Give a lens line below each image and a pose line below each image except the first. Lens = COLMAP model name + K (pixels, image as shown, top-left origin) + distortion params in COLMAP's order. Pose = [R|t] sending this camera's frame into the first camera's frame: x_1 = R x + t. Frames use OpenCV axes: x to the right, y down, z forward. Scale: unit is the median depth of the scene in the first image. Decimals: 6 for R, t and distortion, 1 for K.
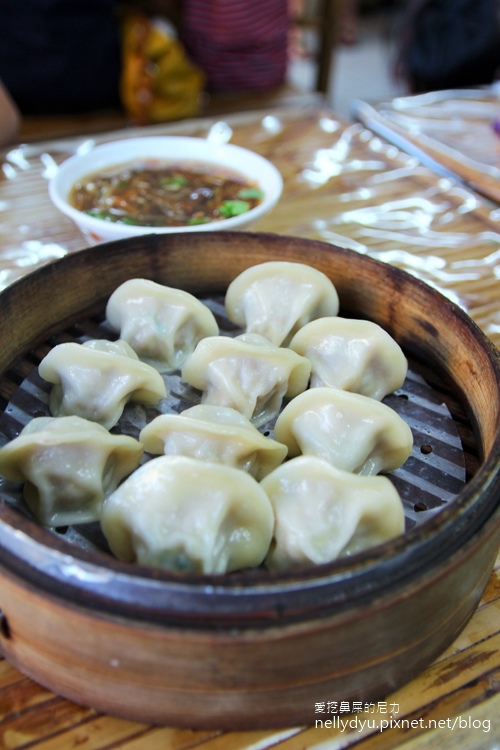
lens RADIAL K [[812.3, 0, 250.0], [0, 812.3, 375.0], [0, 0, 1]] dist [-0.090403, 0.002840]
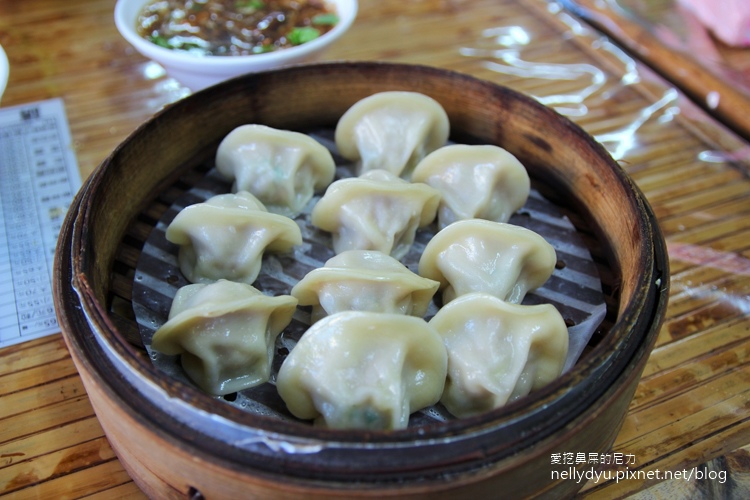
lens RADIAL K [[812.3, 0, 375.0], [0, 812.3, 250.0], [0, 0, 1]] dist [-0.090403, 0.002840]
pose [[0.983181, -0.123794, 0.134274, -0.144341], [0.109684, 0.988098, 0.107850, -0.061250], [-0.146027, -0.091308, 0.985058, 0.016251]]
